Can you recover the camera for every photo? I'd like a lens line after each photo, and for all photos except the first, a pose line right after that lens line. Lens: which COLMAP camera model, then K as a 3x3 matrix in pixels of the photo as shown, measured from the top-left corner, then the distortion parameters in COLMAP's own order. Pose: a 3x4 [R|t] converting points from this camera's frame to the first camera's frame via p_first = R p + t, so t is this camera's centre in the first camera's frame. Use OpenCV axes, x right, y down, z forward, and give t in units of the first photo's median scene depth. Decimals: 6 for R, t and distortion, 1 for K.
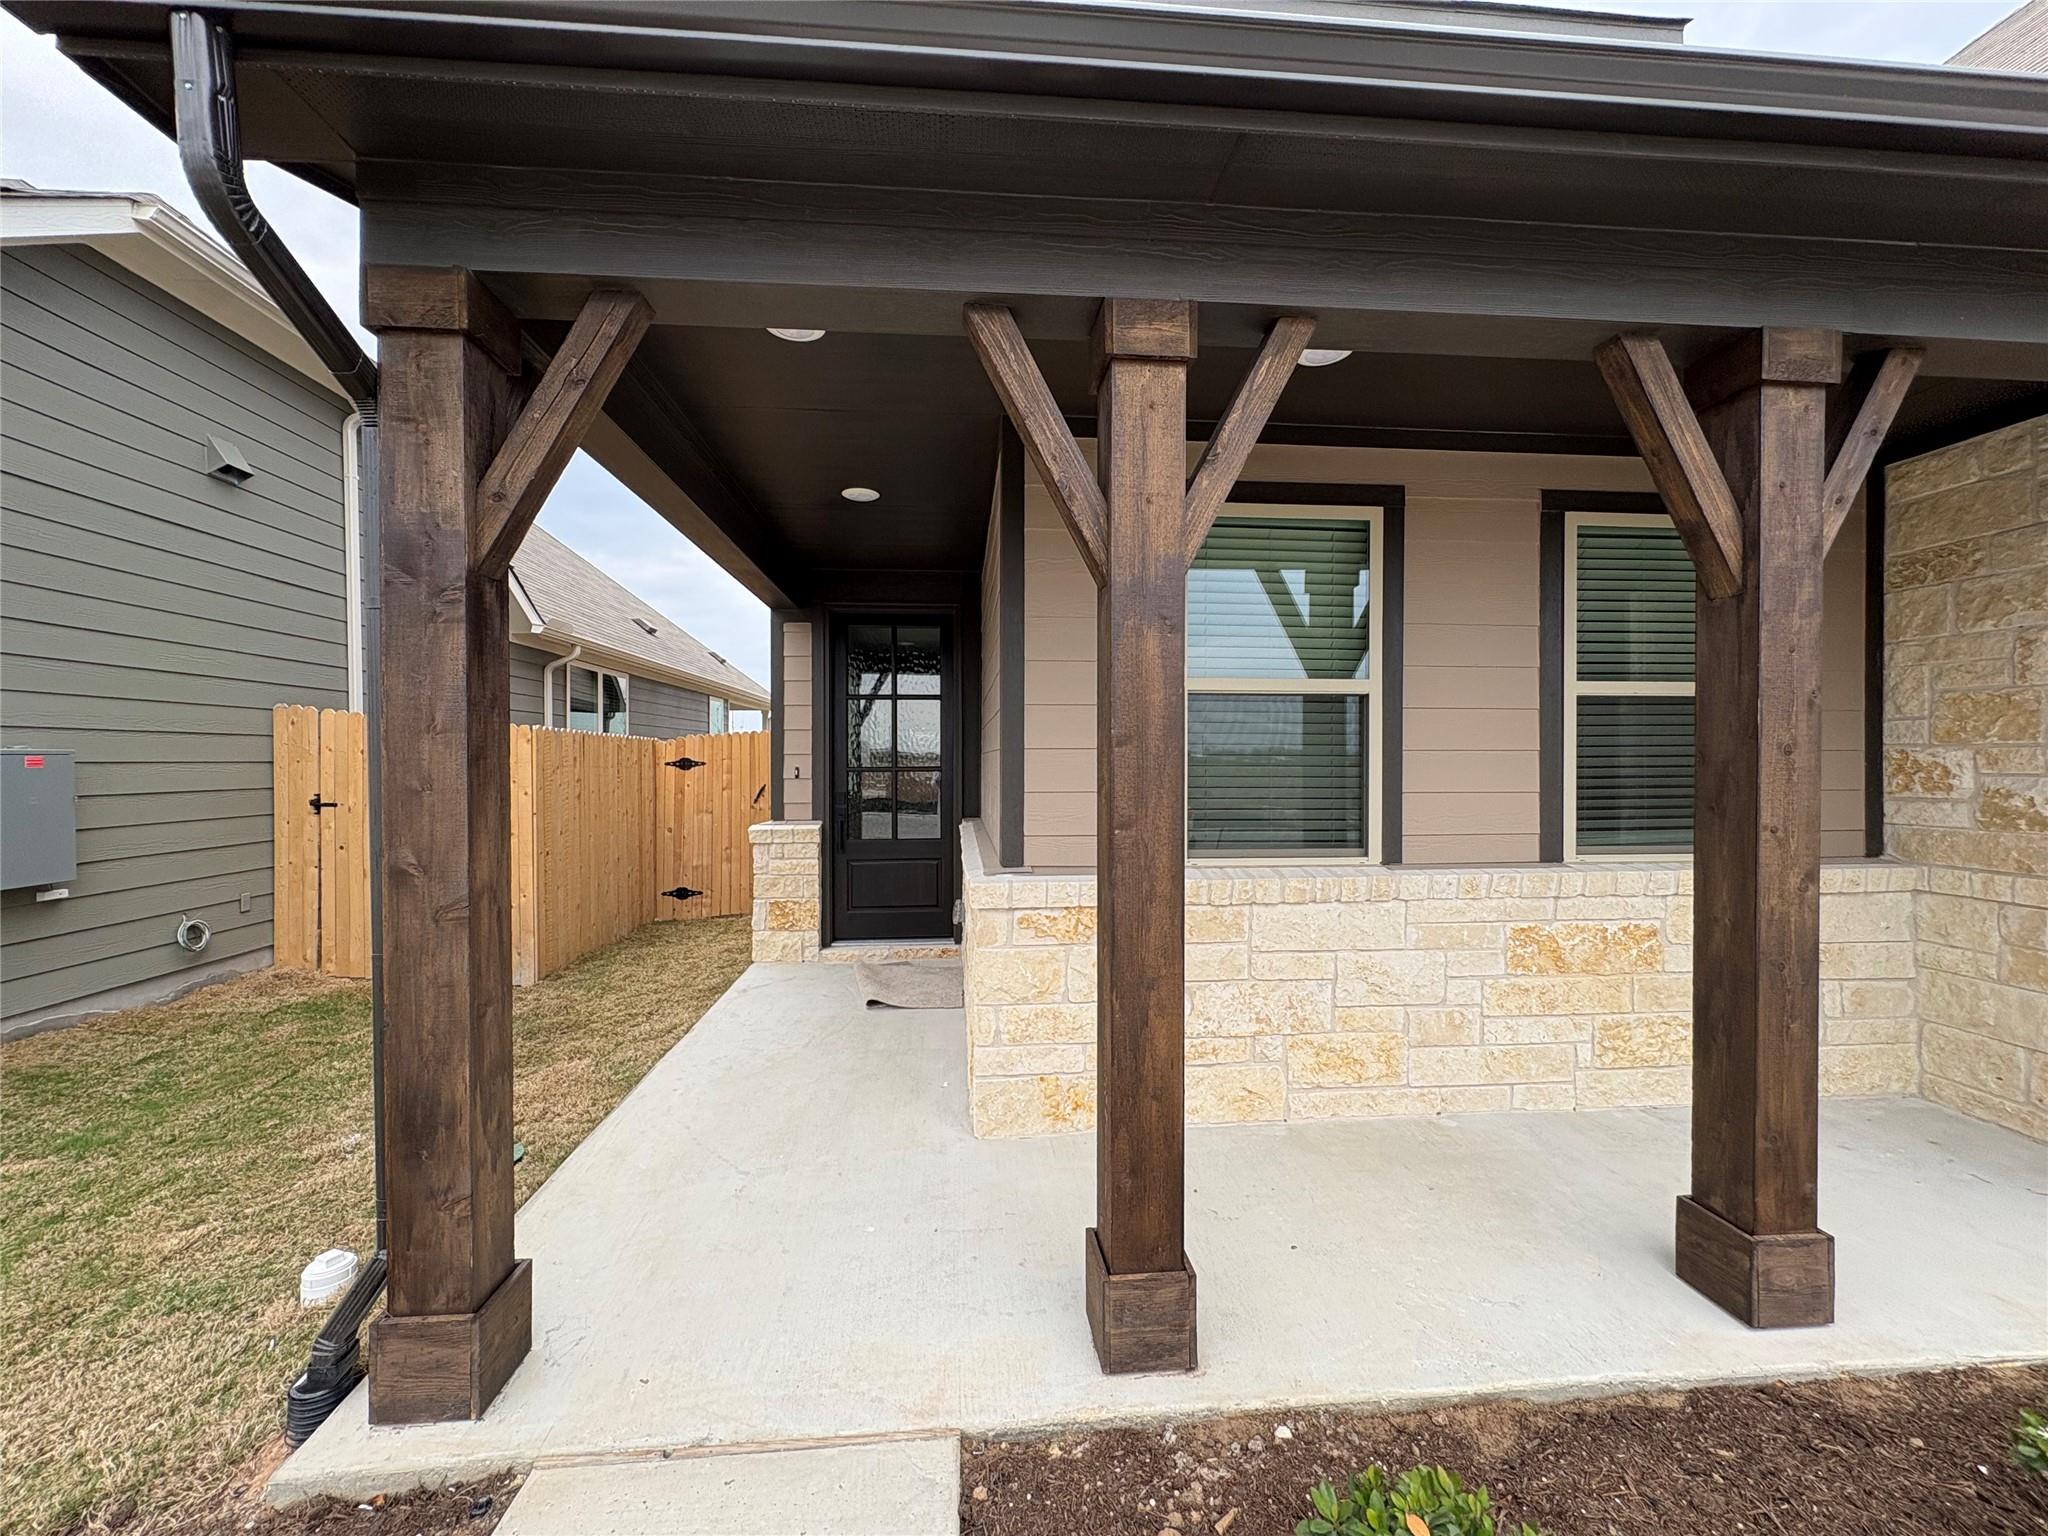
lens RADIAL K [[814.8, 0, 1033.5], [0, 814.8, 755.1], [0, 0, 1]] dist [-0.002265, 0.000440]
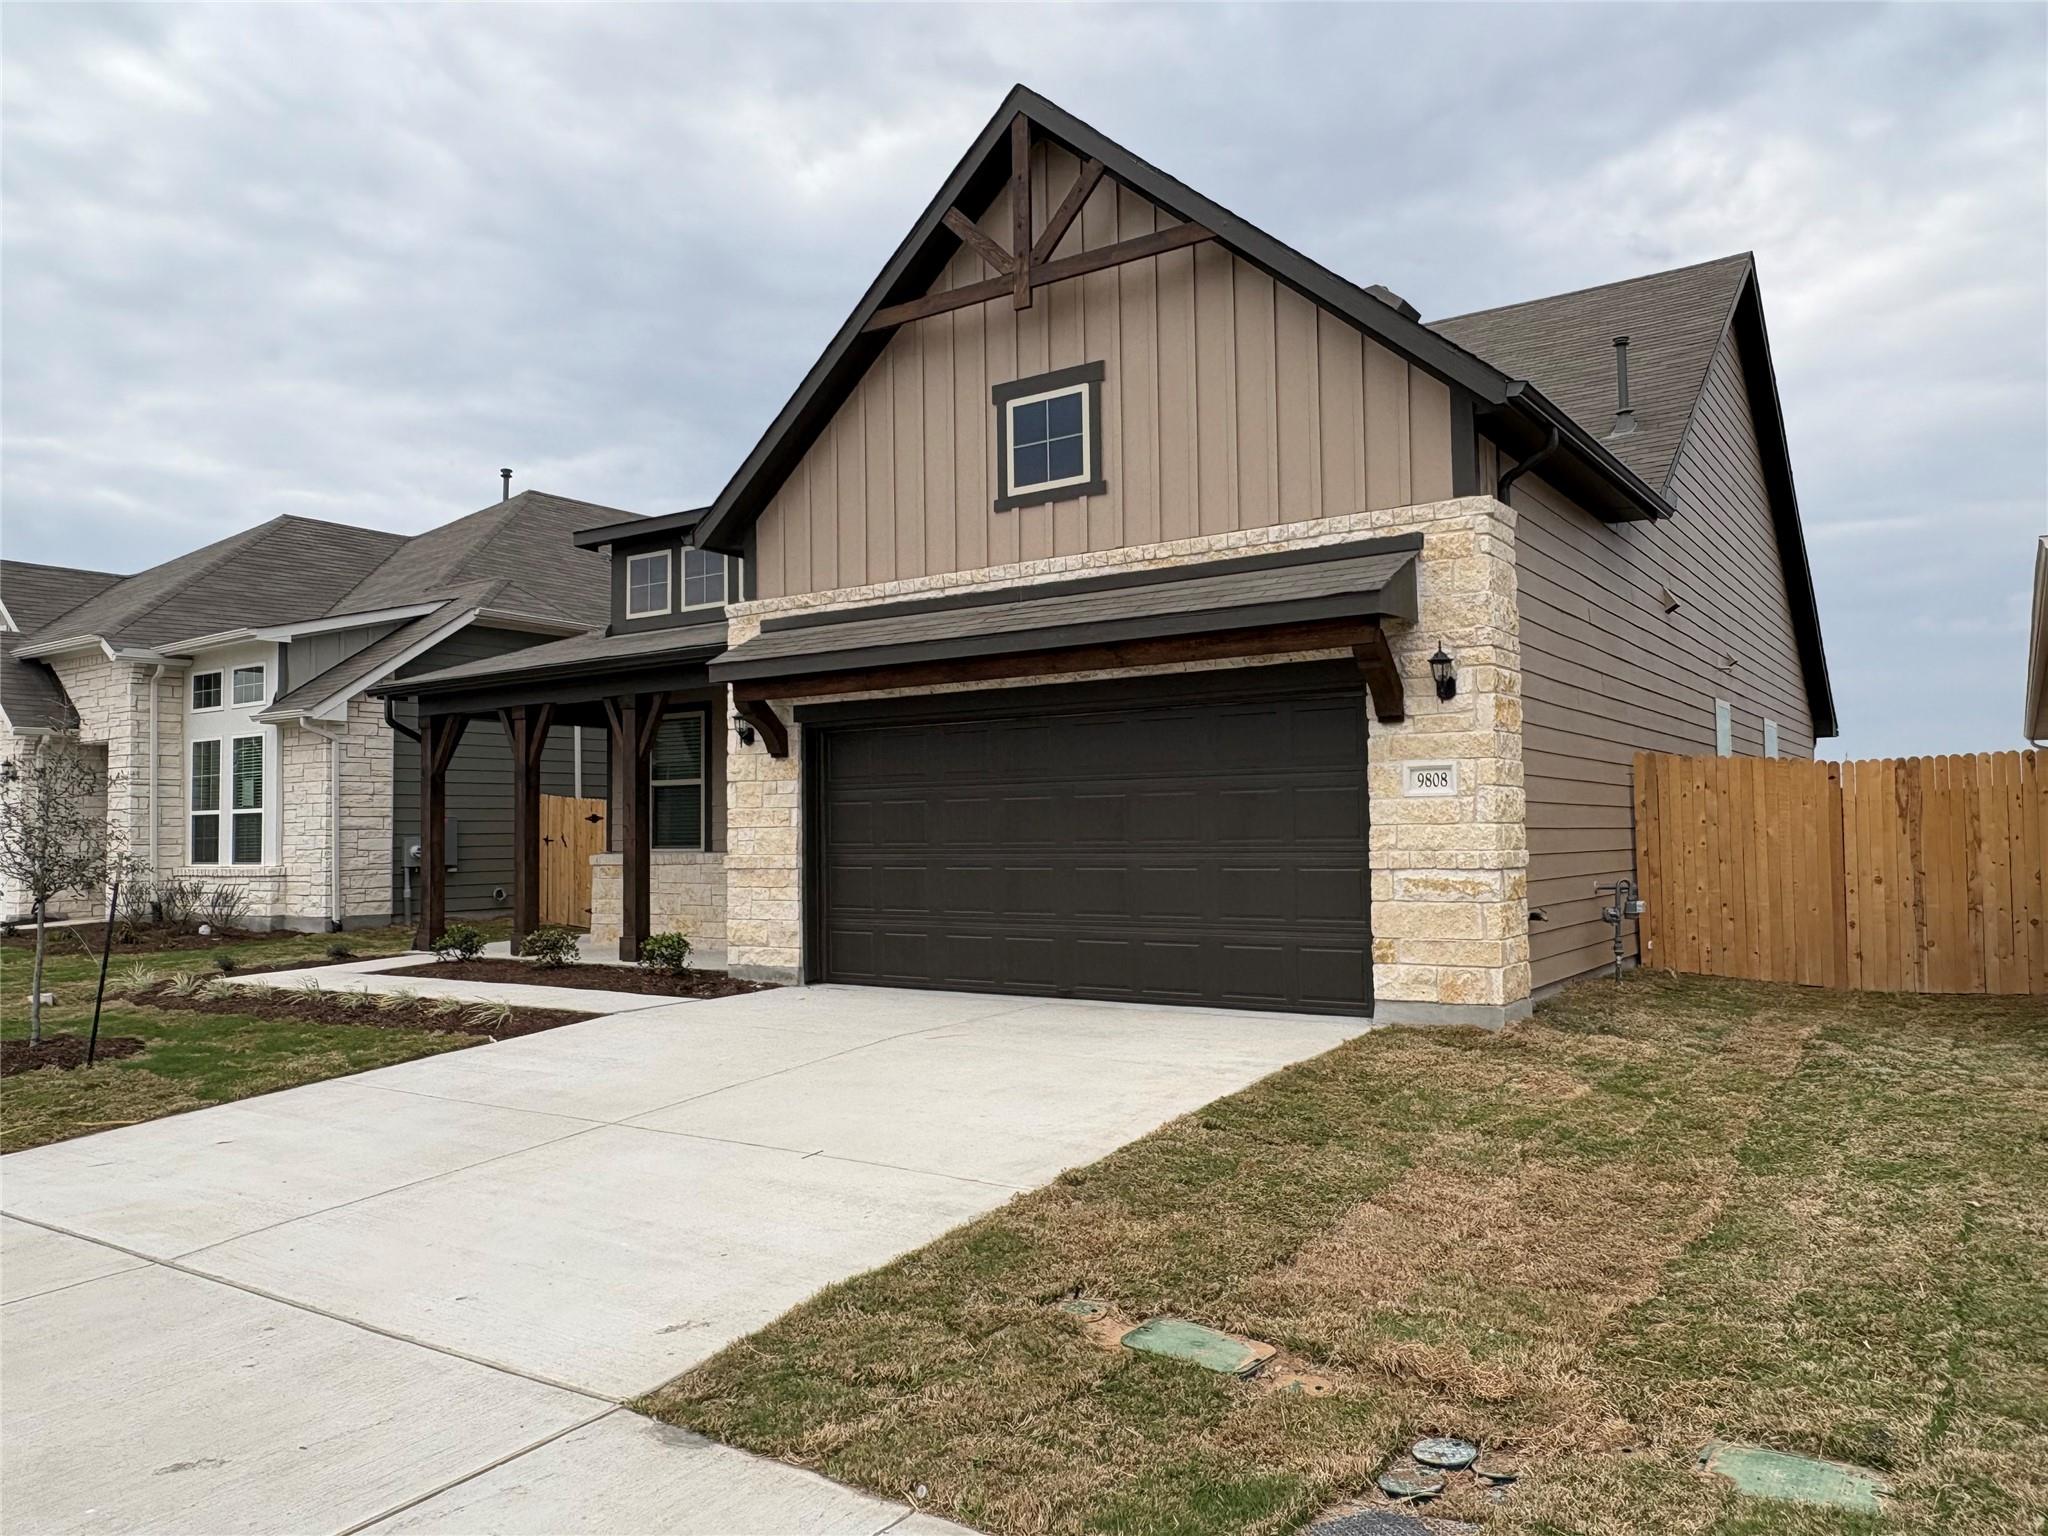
lens RADIAL K [[1419.7, 0, 1030.9], [0, 1419.7, 759.3], [0, 0, 1]] dist [-0.050452, 0.000009]
pose [[0.777545, -0.046794, -0.627084, 4.129090], [0.020725, 0.998593, -0.048818, 0.086677], [0.628486, 0.024961, 0.777420, -1.842198]]
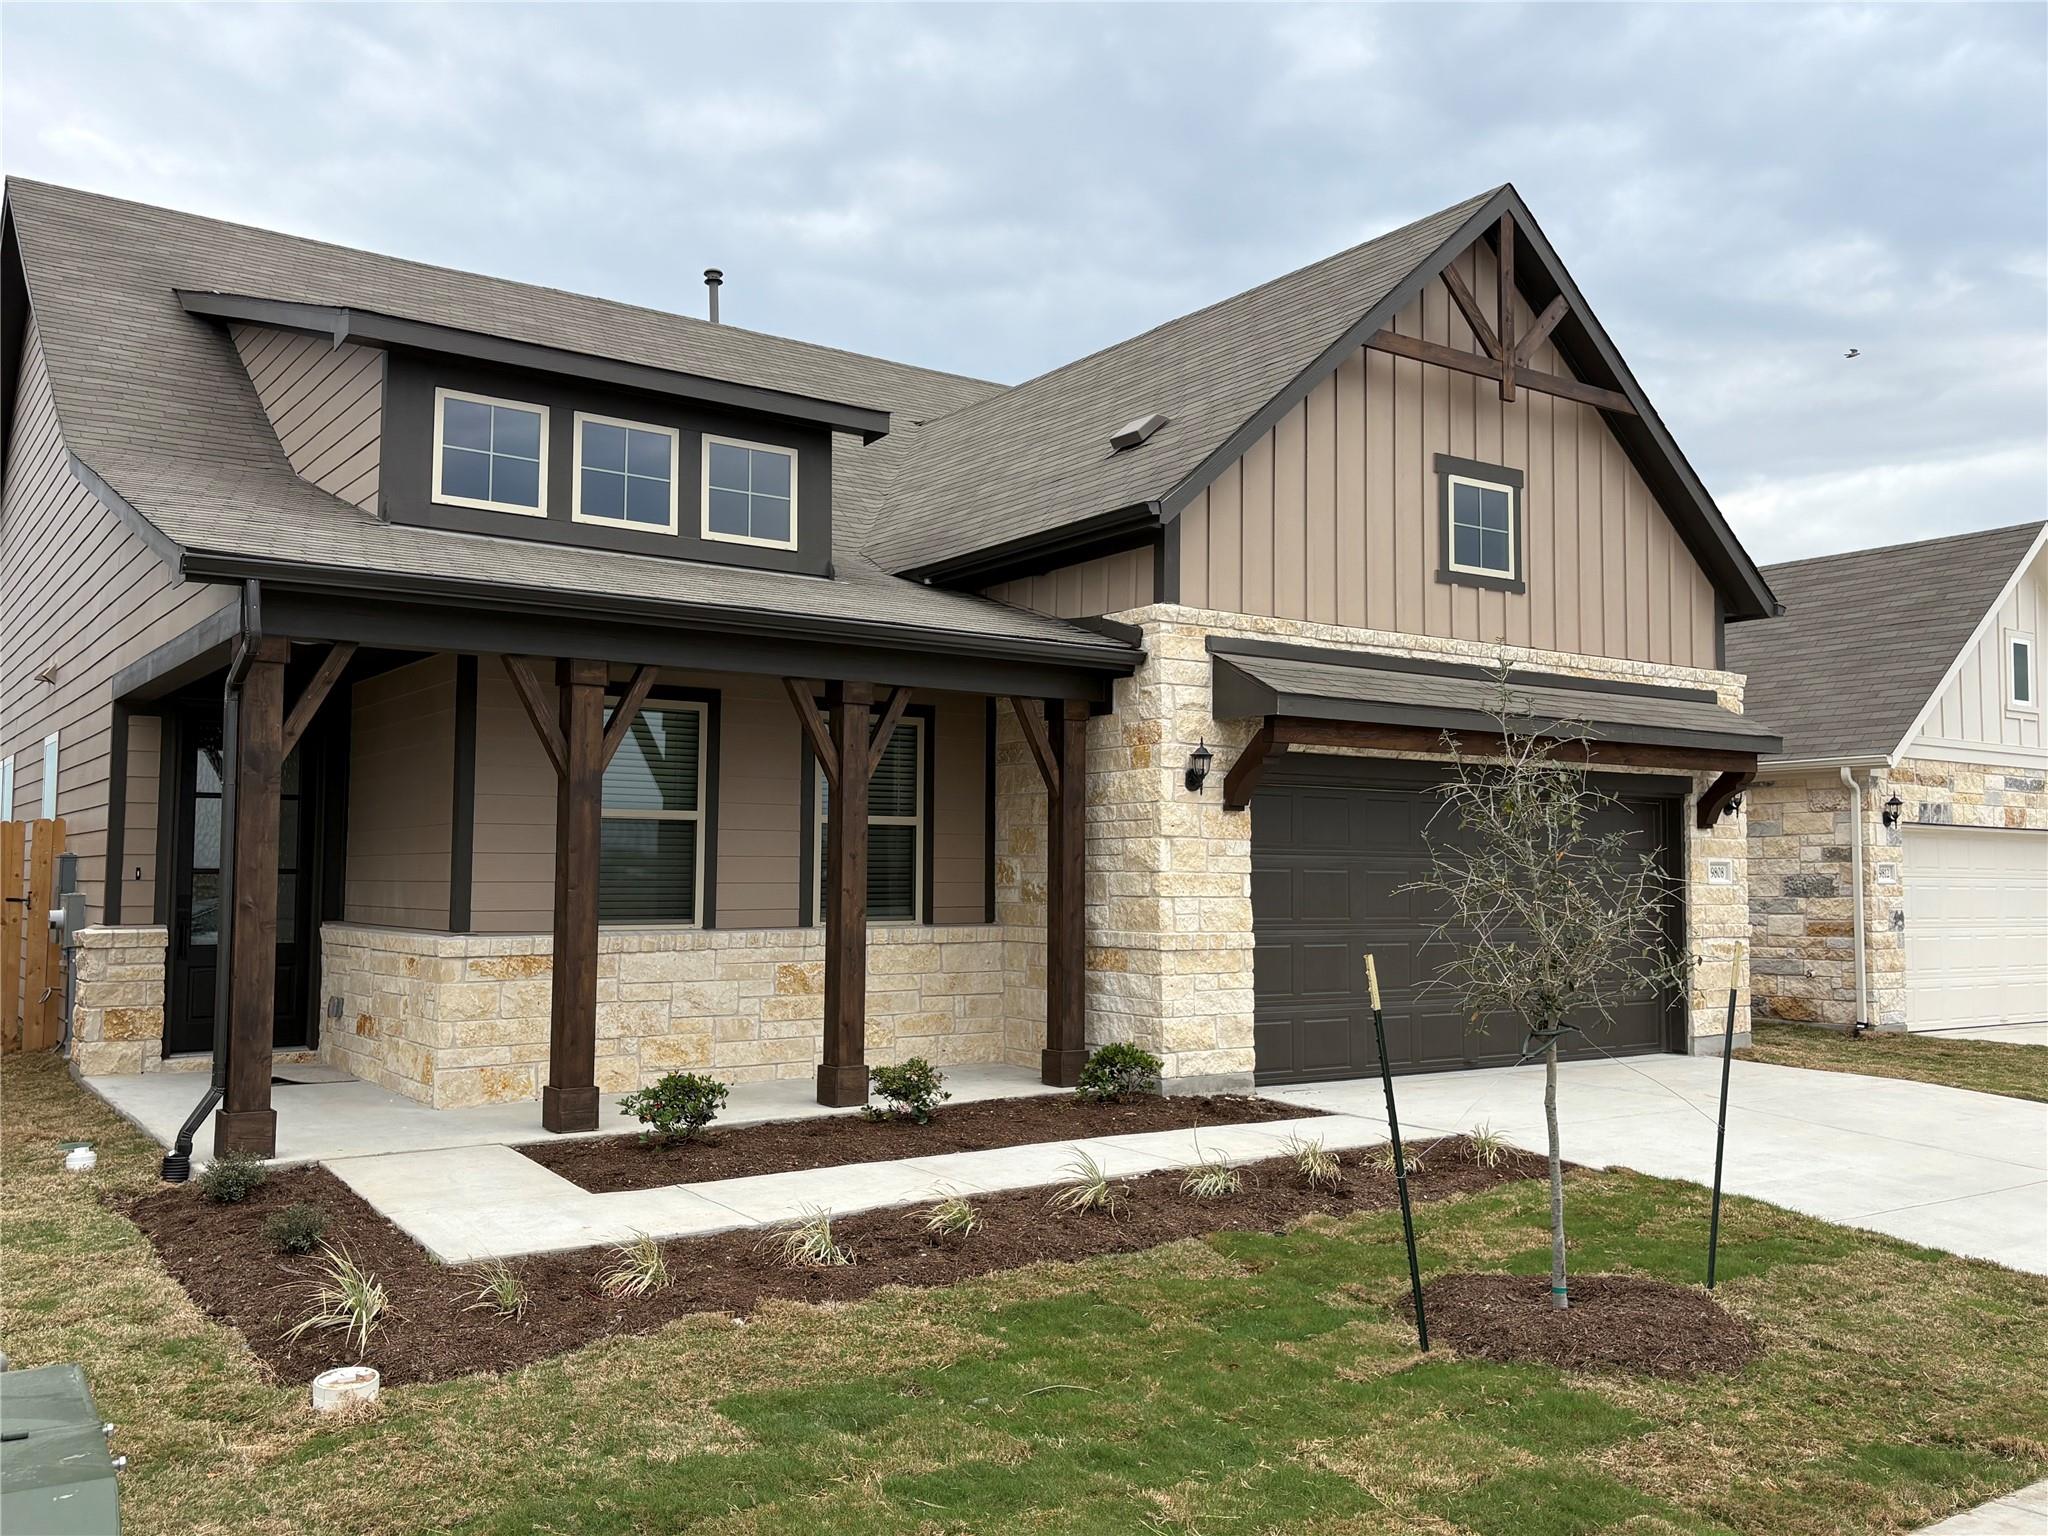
lens RADIAL K [[1744.3, 0, 1045.2], [0, 1744.3, 764.8], [0, 0, 1]] dist [0.010092, -0.024439]
pose [[0.865671, 0.036483, 0.499282, -0.716201], [-0.007108, 0.998136, -0.060609, 0.018759], [-0.500563, 0.048919, 0.864317, -2.335314]]
